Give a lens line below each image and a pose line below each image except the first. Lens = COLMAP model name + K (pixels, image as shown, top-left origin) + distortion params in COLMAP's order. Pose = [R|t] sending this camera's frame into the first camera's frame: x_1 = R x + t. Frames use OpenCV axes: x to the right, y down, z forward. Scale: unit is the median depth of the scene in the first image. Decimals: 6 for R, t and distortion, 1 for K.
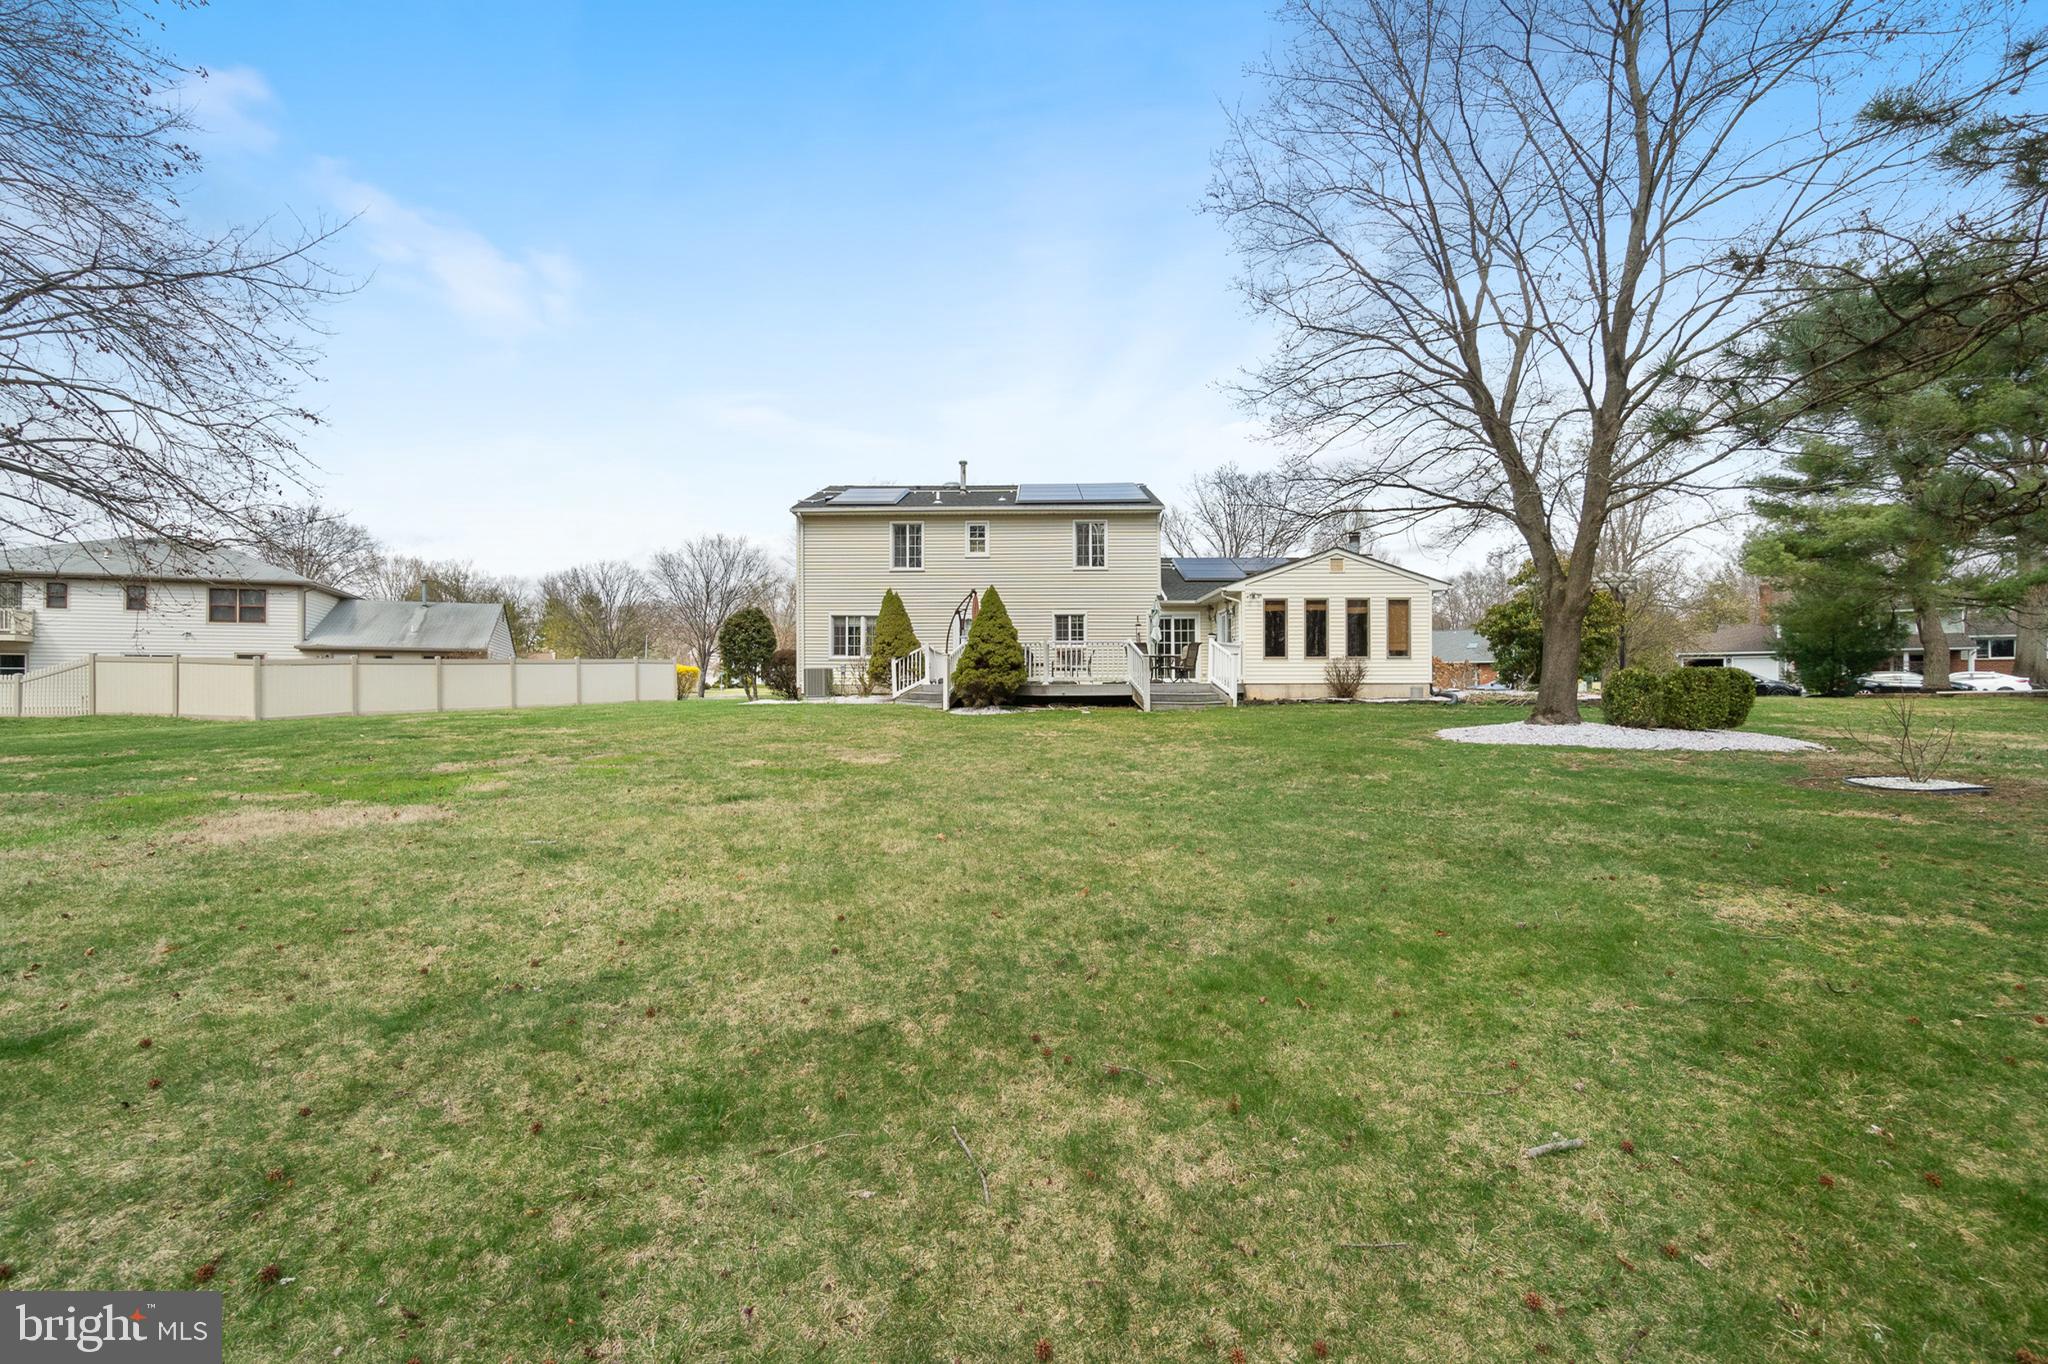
lens RADIAL K [[888.9, 0, 1022.1], [0, 888.9, 676.8], [0, 0, 1]] dist [-0.000217, -0.000083]
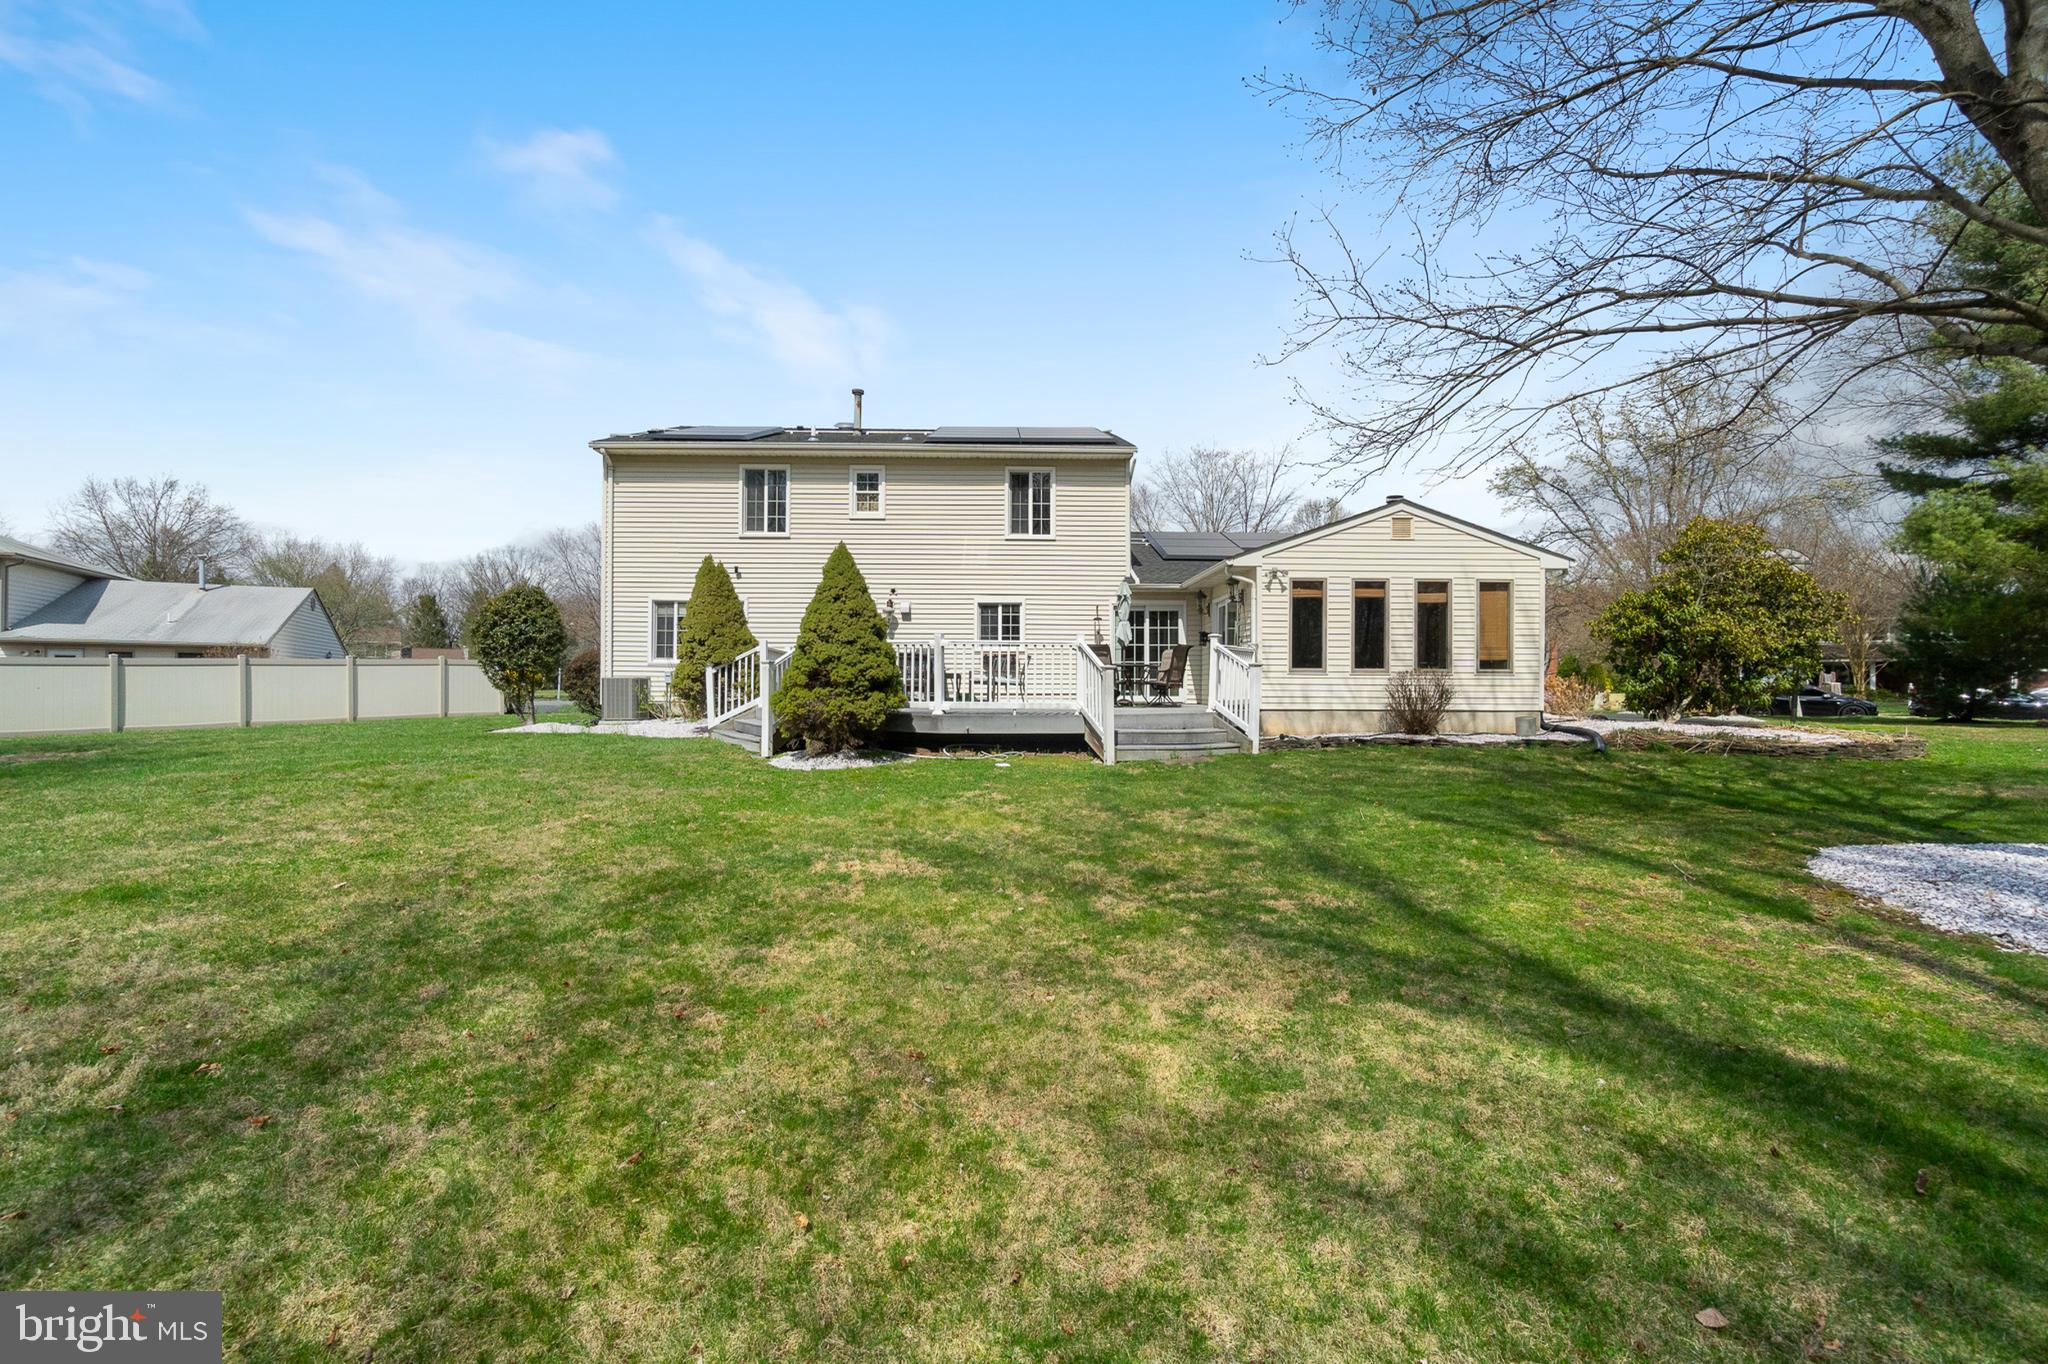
lens RADIAL K [[888.9, 0, 1022.7], [0, 888.9, 681.5], [0, 0, 1]] dist [-0.000217, -0.000083]
pose [[0.999080, 0.007720, 0.042196, 0.044022], [-0.007924, 0.999958, 0.004679, -0.012536], [-0.042158, -0.005009, 0.999098, 0.313803]]
